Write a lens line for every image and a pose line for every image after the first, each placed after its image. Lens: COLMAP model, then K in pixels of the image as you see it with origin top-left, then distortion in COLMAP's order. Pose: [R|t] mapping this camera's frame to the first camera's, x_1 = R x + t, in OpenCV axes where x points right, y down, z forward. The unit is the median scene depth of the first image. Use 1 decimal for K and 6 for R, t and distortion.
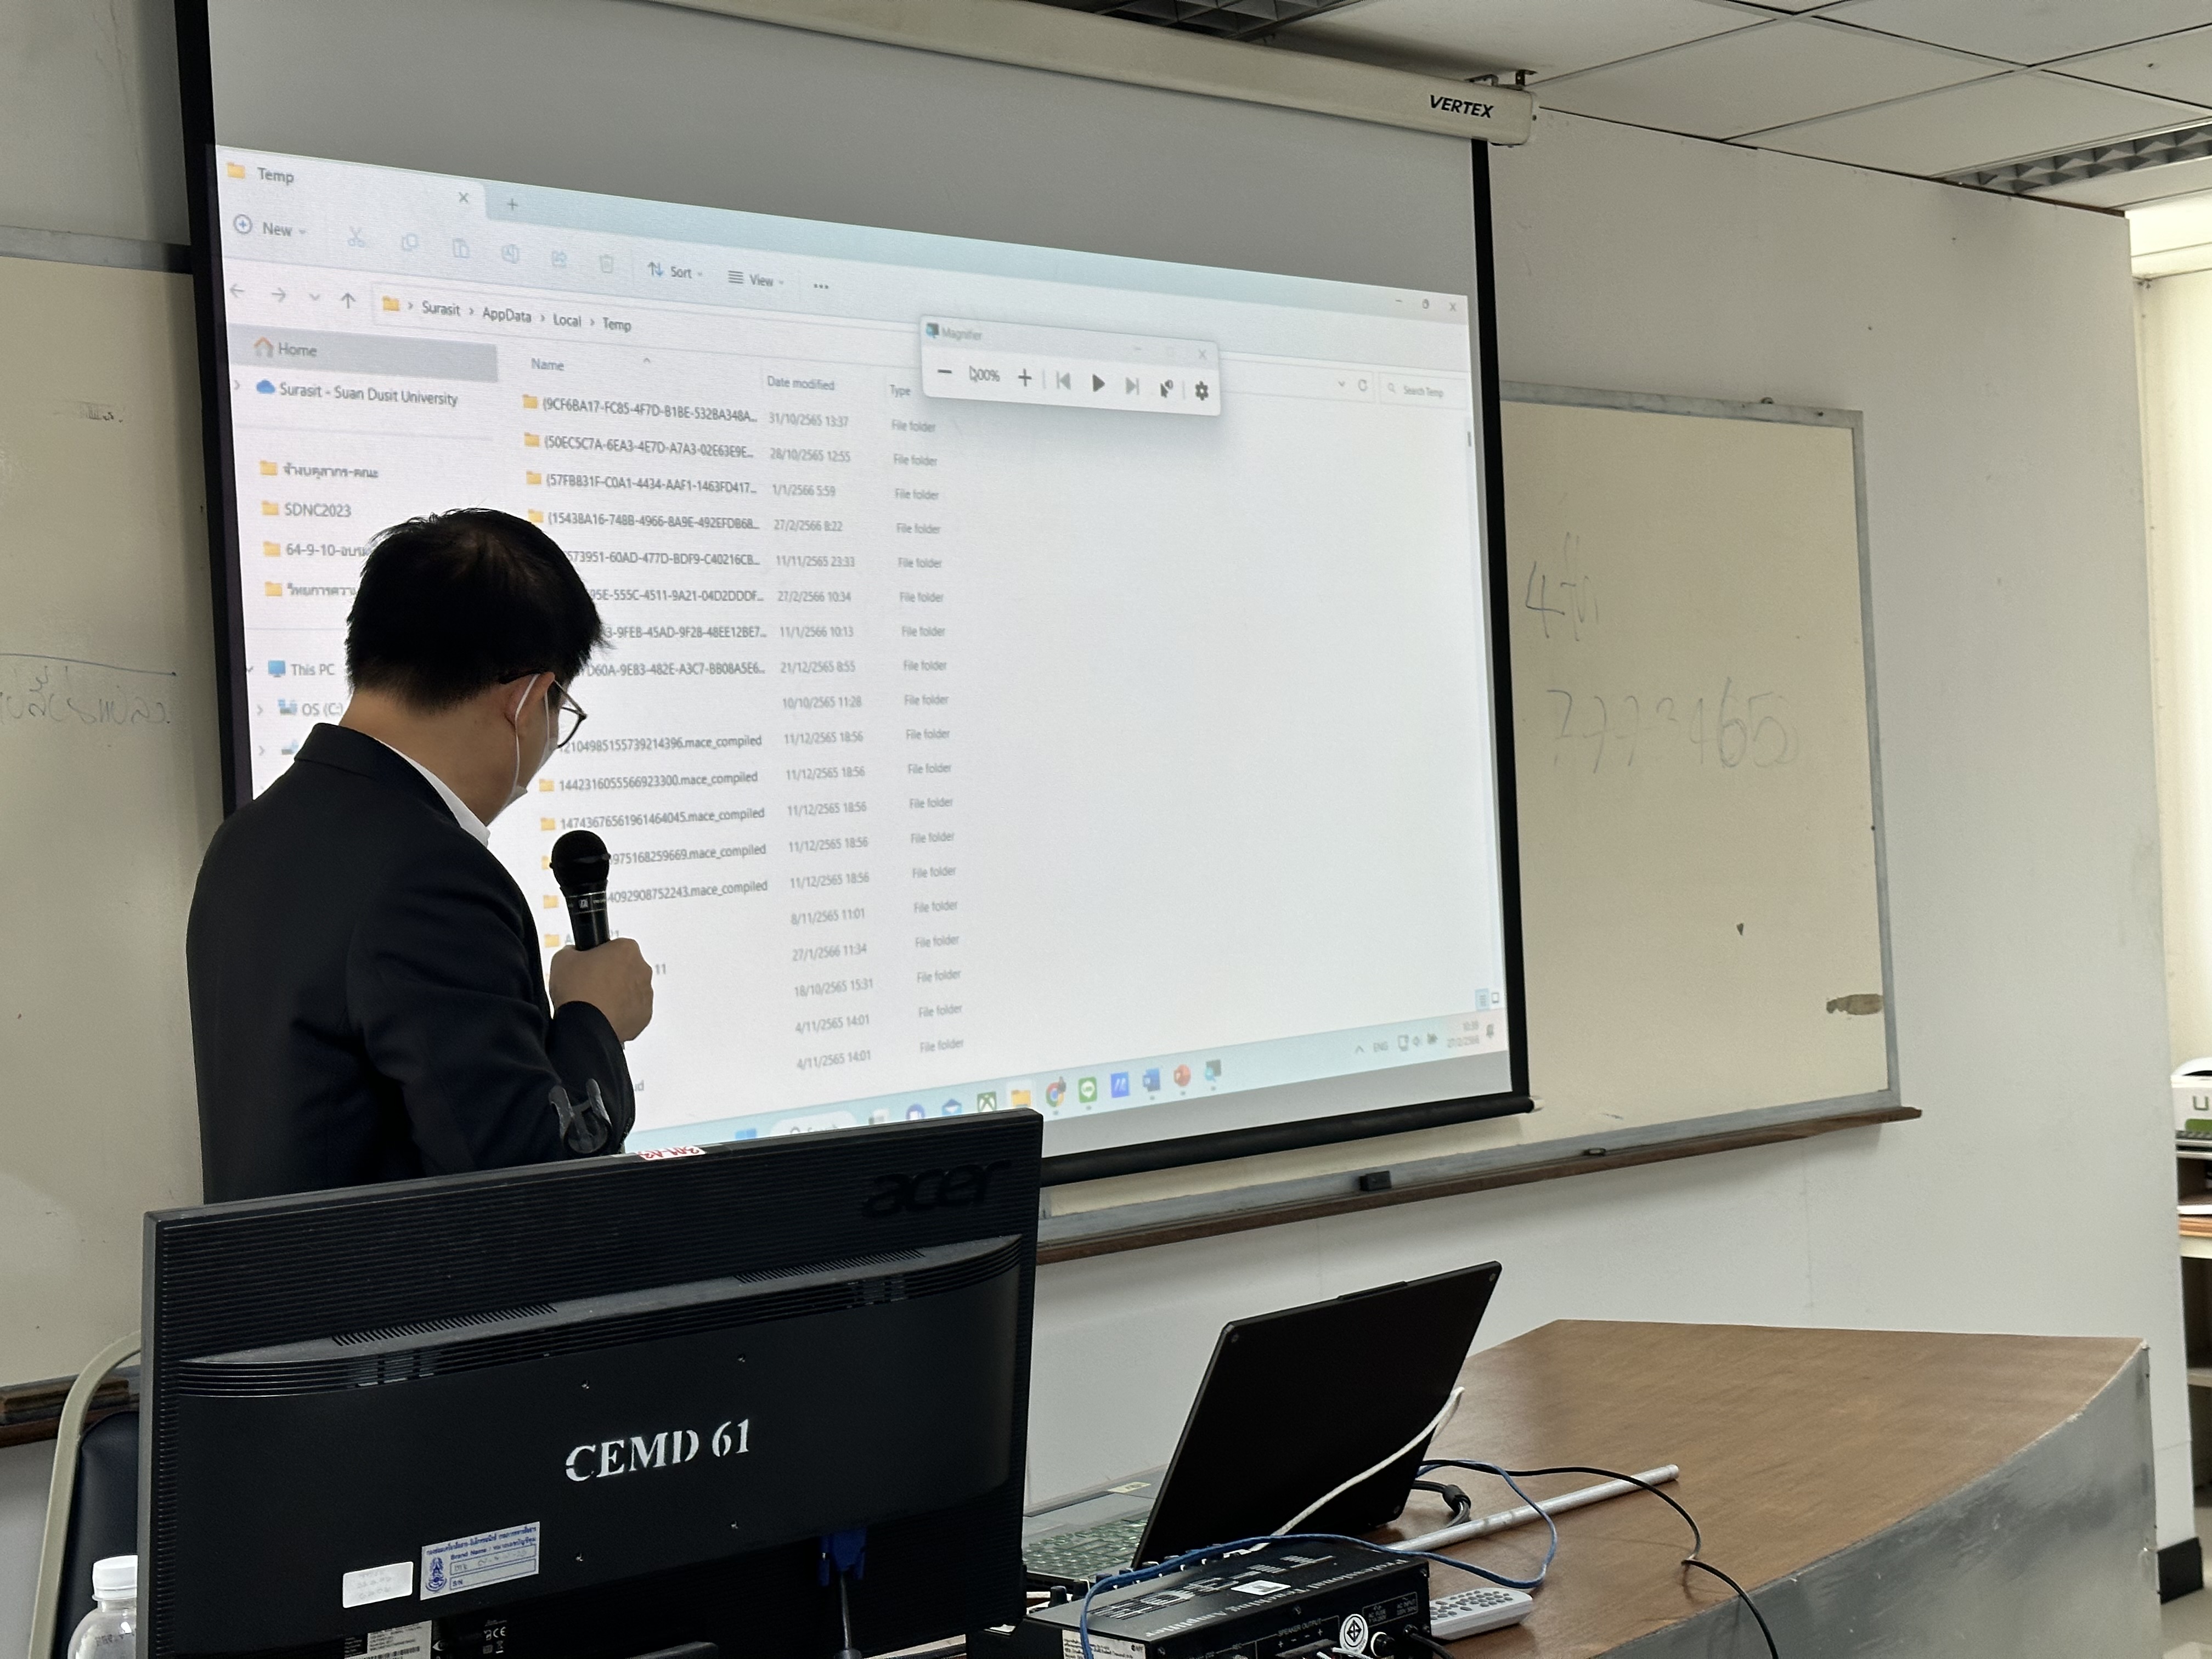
lens RADIAL K [[3062.3, 0, 1105.9], [0, 3062.3, 816.0], [0, 0, 1]] dist [0.219233, -0.440342]
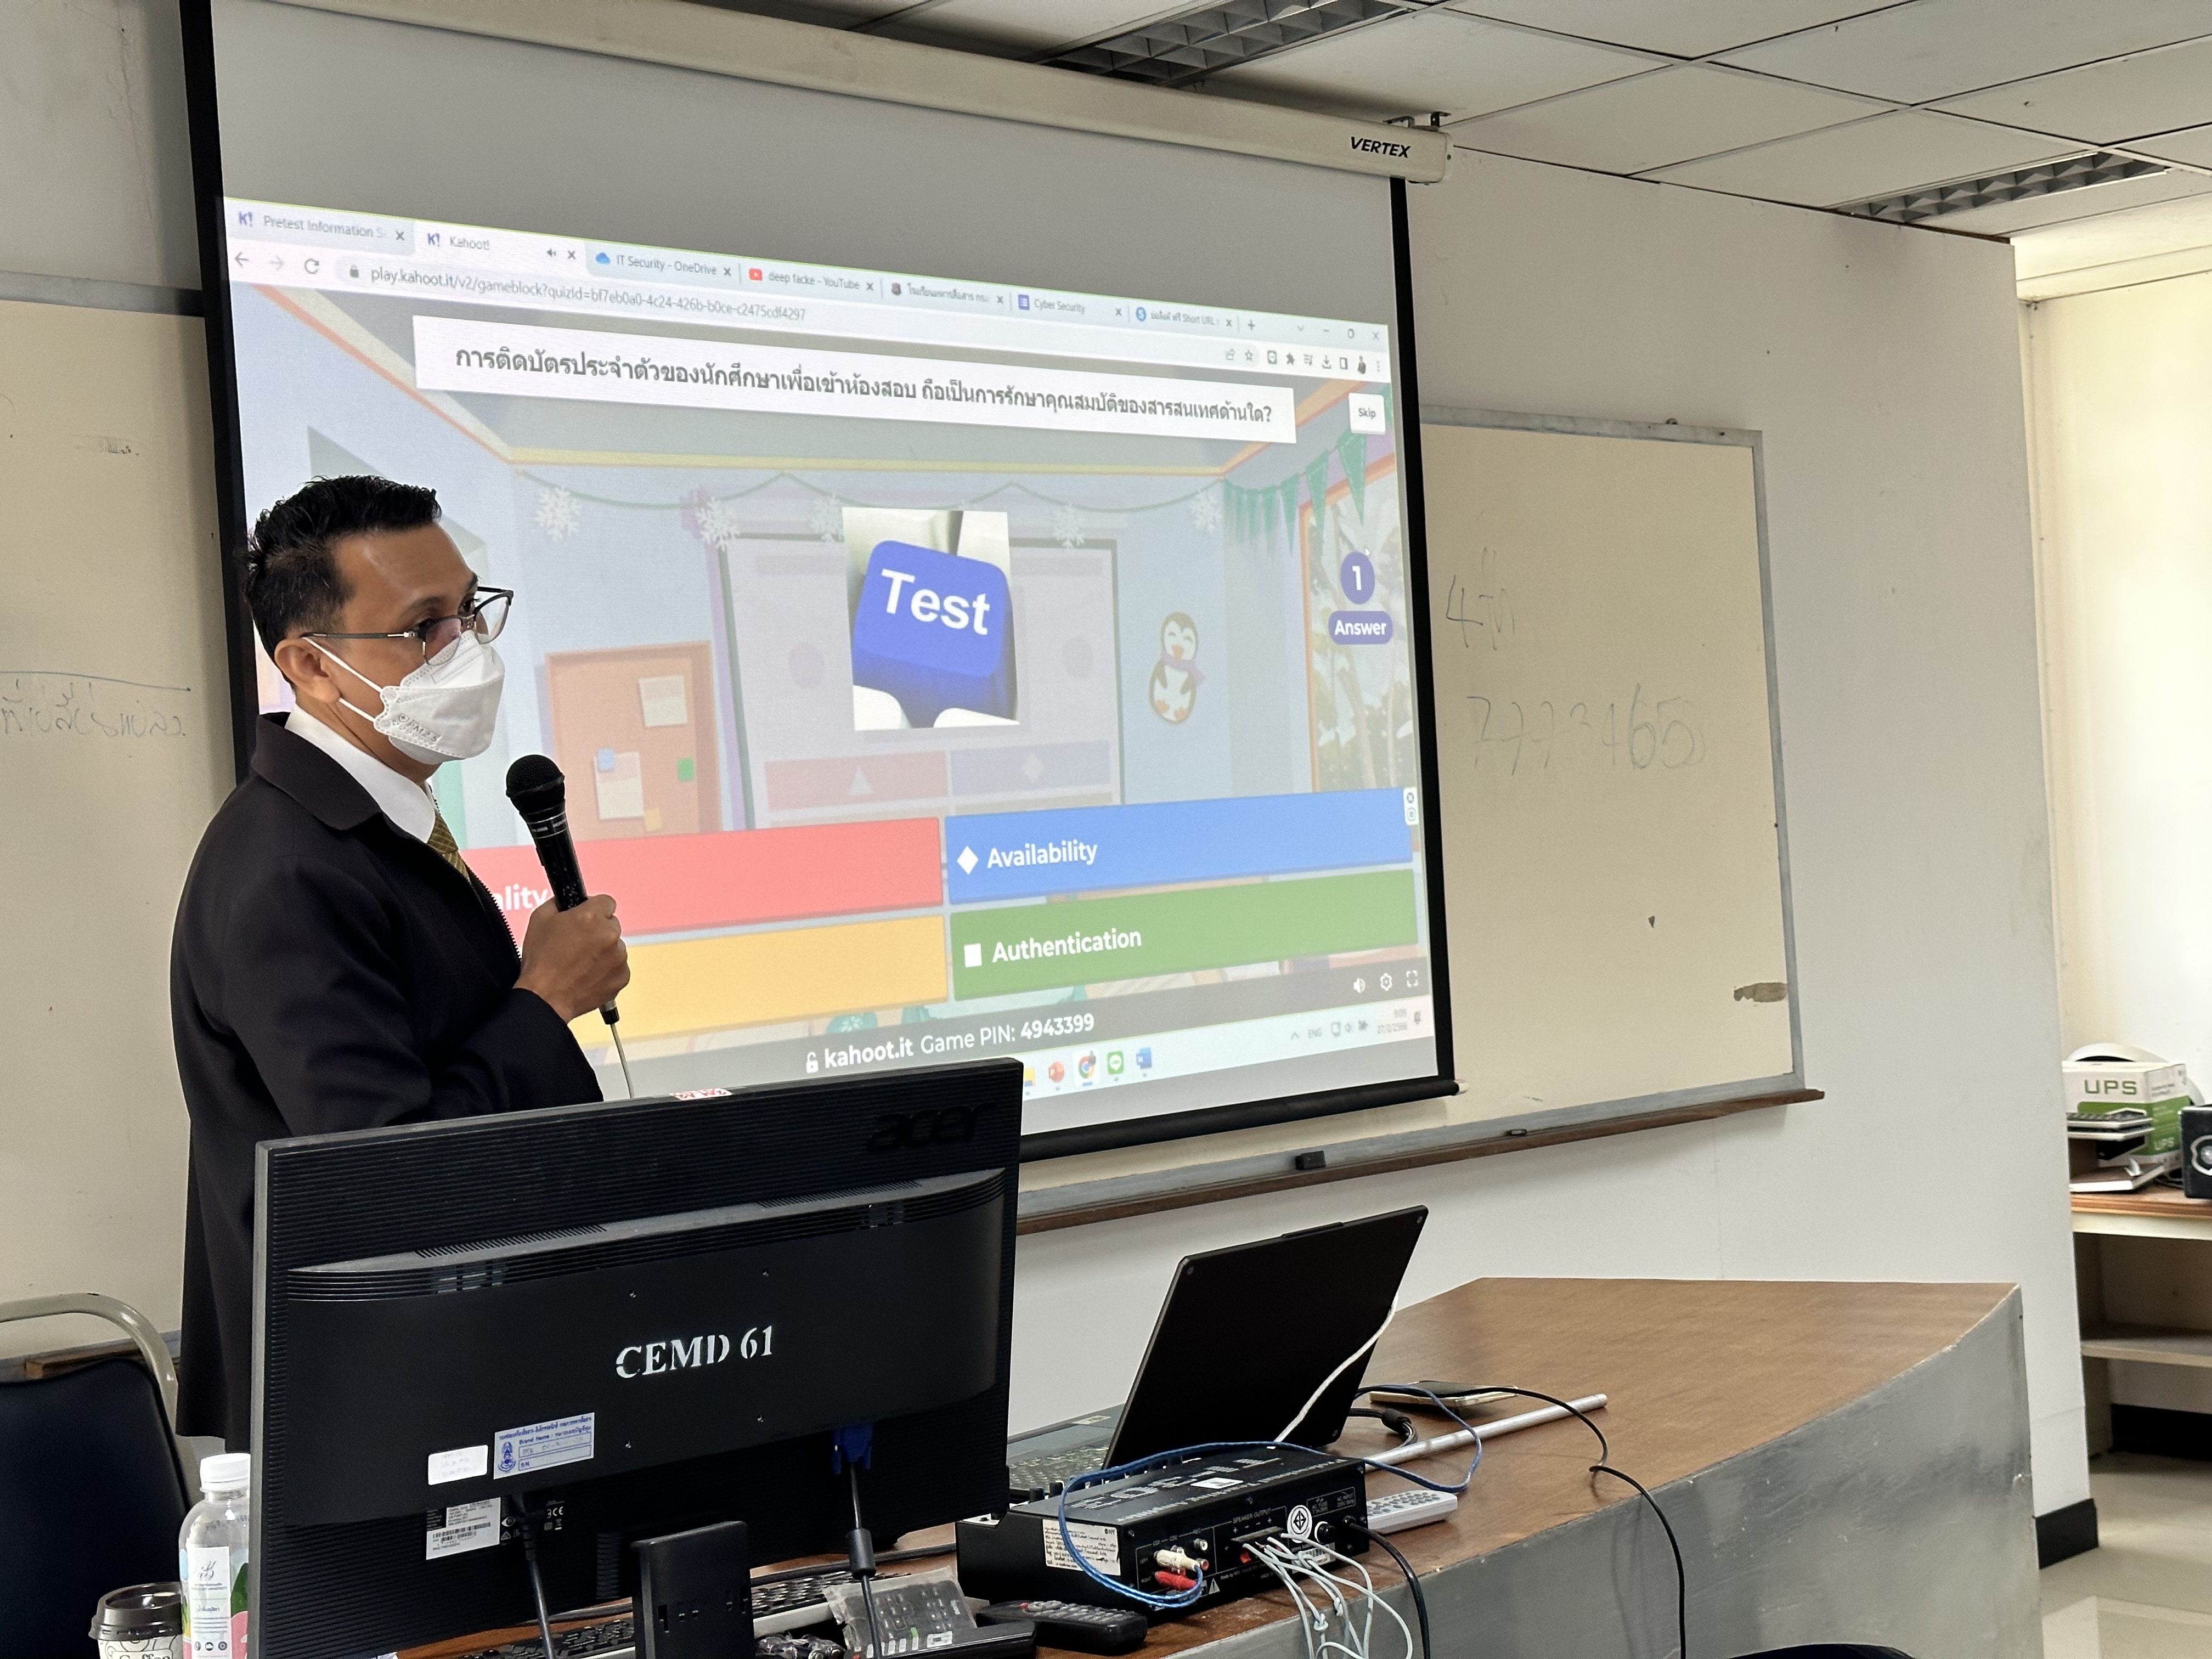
lens RADIAL K [[3060.4, 0, 1097.1], [0, 3060.4, 828.3], [0, 0, 1]] dist [0.170369, -0.127724]
pose [[0.999735, -0.010180, 0.020634, -0.008816], [0.010225, 0.999946, -0.002083, 0.007550], [-0.020612, 0.002293, 0.999785, -0.074839]]
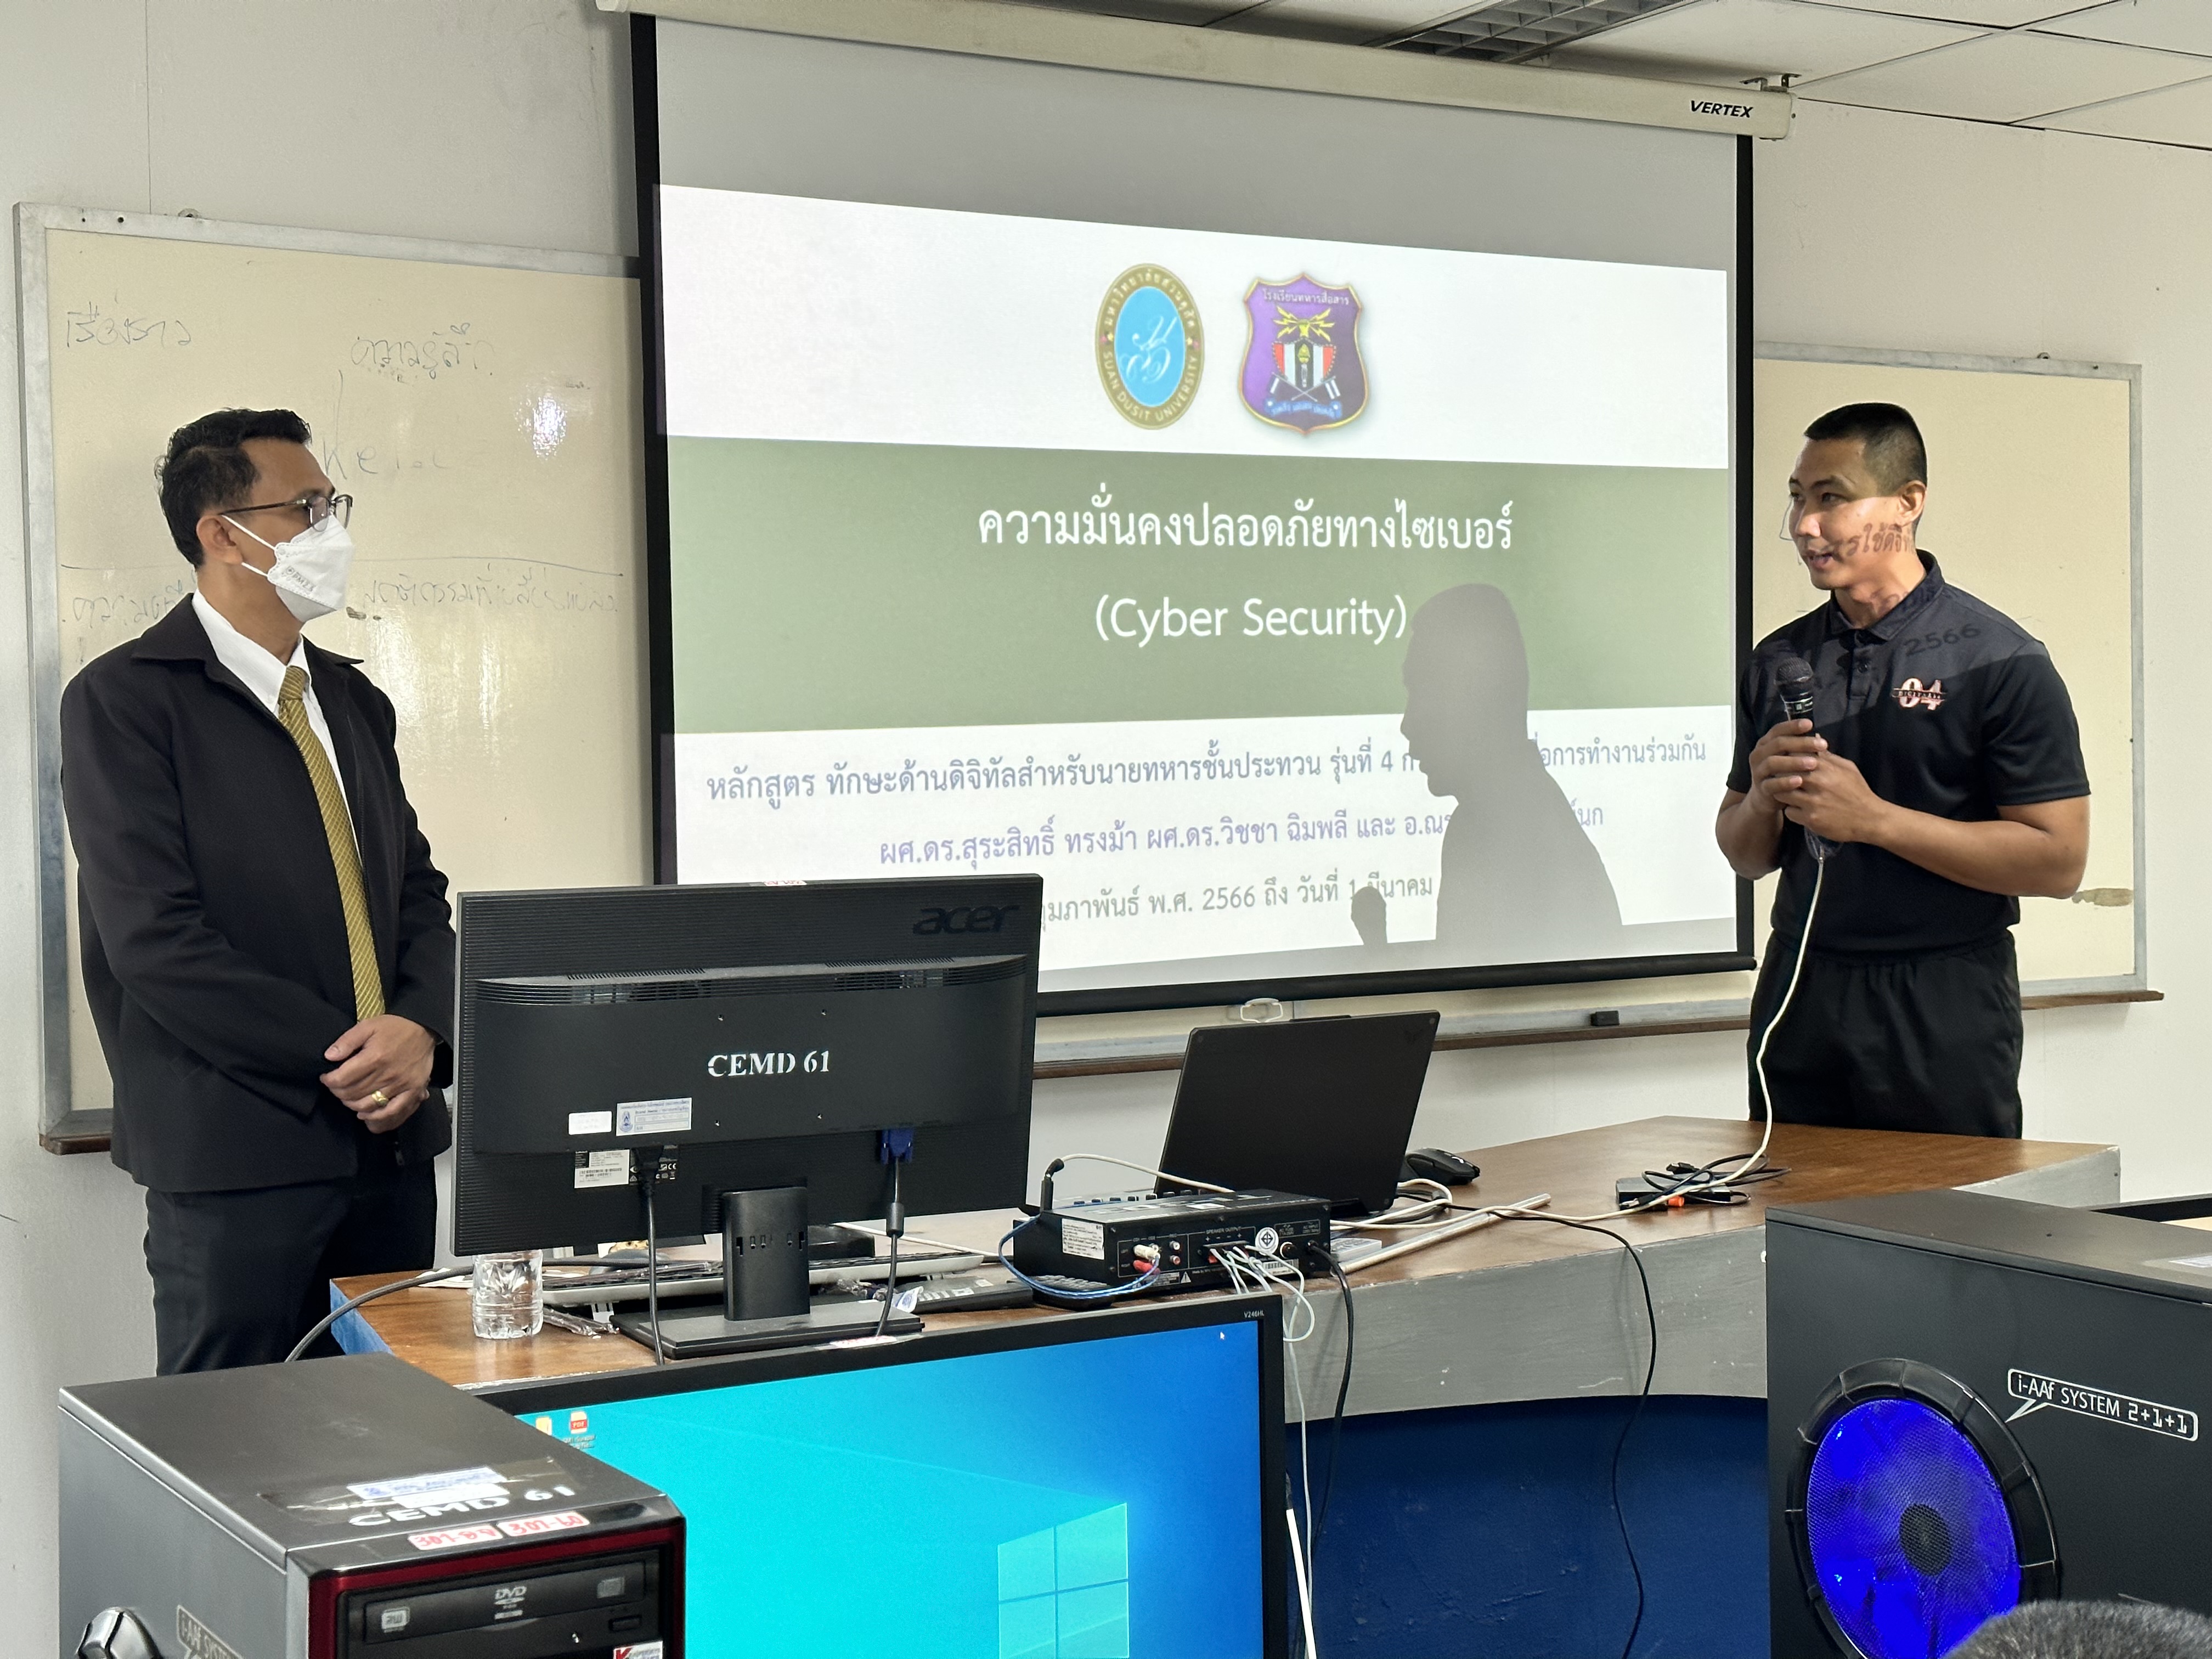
lens RADIAL K [[3052.0, 0, 1112.3], [0, 3052.0, 821.1], [0, 0, 1]] dist [0.161745, -0.087641]
pose [[0.979816, 0.038510, -0.196158, 0.175913], [-0.032129, 0.998849, 0.035611, 0.007883], [0.197304, -0.028590, 0.979925, -0.273111]]
